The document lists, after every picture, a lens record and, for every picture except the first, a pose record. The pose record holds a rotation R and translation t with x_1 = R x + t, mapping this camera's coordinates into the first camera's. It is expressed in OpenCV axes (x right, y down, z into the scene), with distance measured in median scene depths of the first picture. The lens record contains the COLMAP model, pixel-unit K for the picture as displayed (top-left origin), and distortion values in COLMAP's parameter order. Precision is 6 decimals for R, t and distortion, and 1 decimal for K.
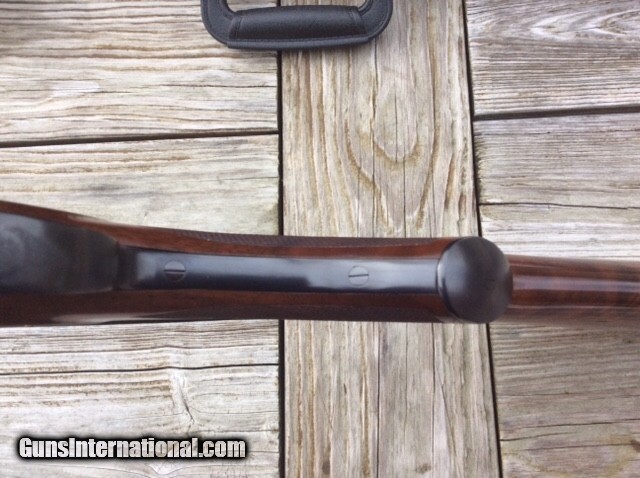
lens RADIAL K [[574.1, 0, 314.4], [0, 574.1, 246.3], [0, 0, 1]] dist [0.104514, -0.188148]
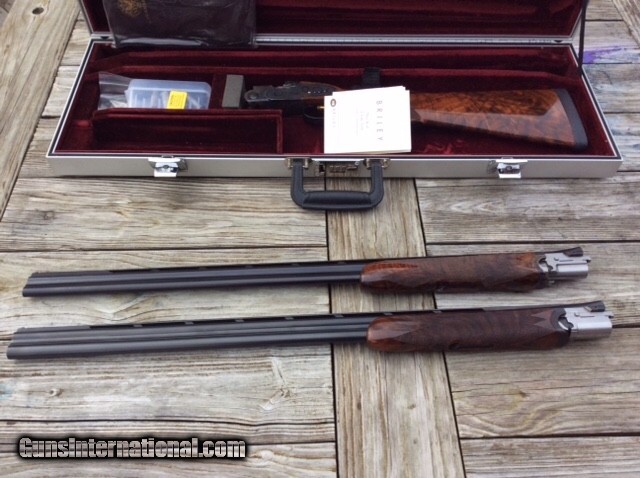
lens RADIAL K [[574.1, 0, 313.5], [0, 574.1, 237.1], [0, 0, 1]] dist [0.104514, -0.188148]
pose [[0.996707, 0.049073, 0.064548, -0.245862], [-0.016791, 0.903726, -0.427781, 0.629285], [-0.079326, 0.425289, 0.901575, -0.785202]]
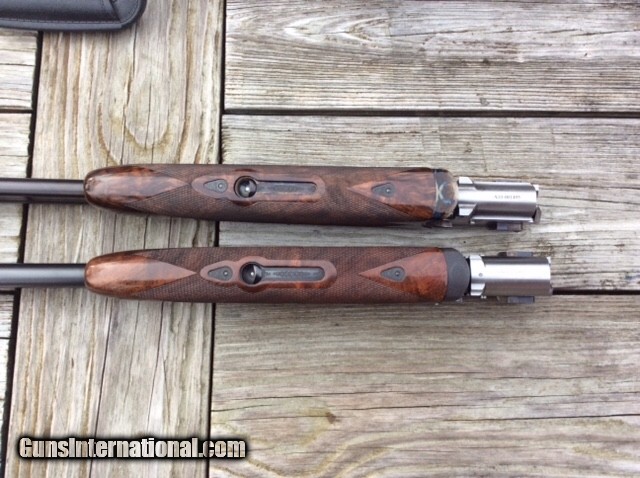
lens RADIAL K [[574.1, 0, 308.7], [0, 574.1, 263.1], [0, 0, 1]] dist [0.104514, -0.188148]
pose [[0.995462, 0.041060, 0.085847, 0.362722], [-0.045445, 0.997727, 0.049762, -0.005500], [-0.083609, -0.053438, 0.995065, -0.075763]]
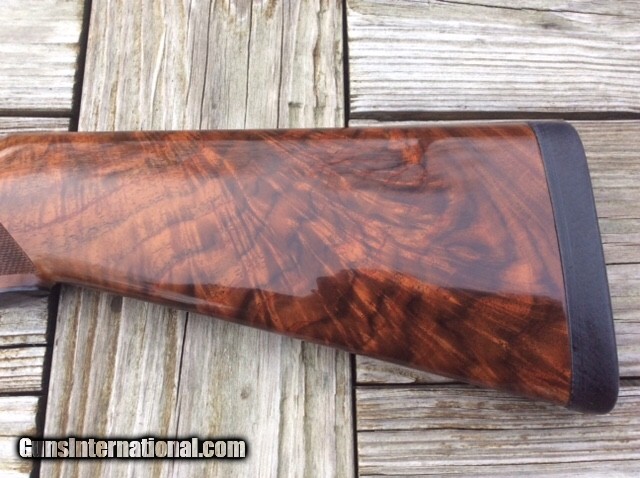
lens RADIAL K [[574.1, 0, 317.2], [0, 574.1, 247.2], [0, 0, 1]] dist [0.104514, -0.188148]
pose [[0.993300, 0.039372, 0.108652, 0.172620], [-0.033049, 0.997687, -0.059395, 0.319258], [-0.110739, 0.055406, 0.992304, 0.232487]]
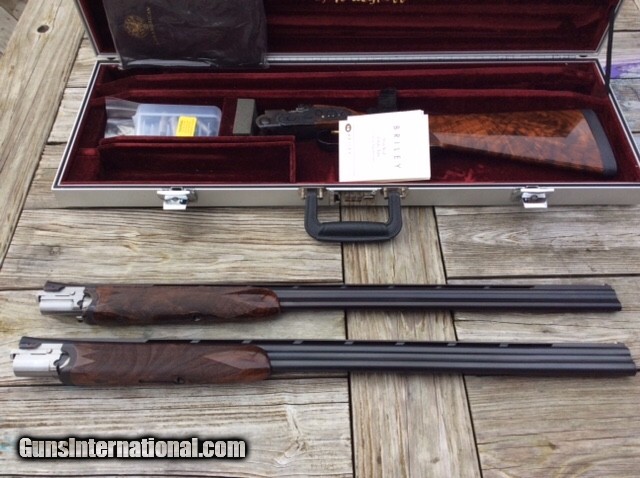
lens RADIAL K [[574.1, 0, 315.1], [0, 574.1, 236.7], [0, 0, 1]] dist [0.104514, -0.188148]
pose [[0.998045, 0.041565, 0.046666, -0.256534], [-0.018359, 0.908800, -0.416827, 0.462953], [-0.059736, 0.415156, 0.907787, -0.764914]]
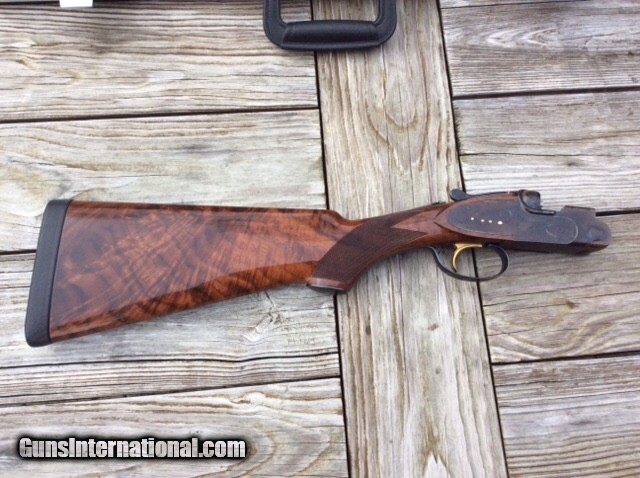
lens RADIAL K [[574.1, 0, 317.3], [0, 574.1, 238.7], [0, 0, 1]] dist [0.104514, -0.188148]
pose [[0.992500, -0.020840, 0.120453, -0.254931], [0.028157, 0.997839, -0.059365, 0.216552], [-0.118955, 0.062312, 0.990942, -0.397661]]
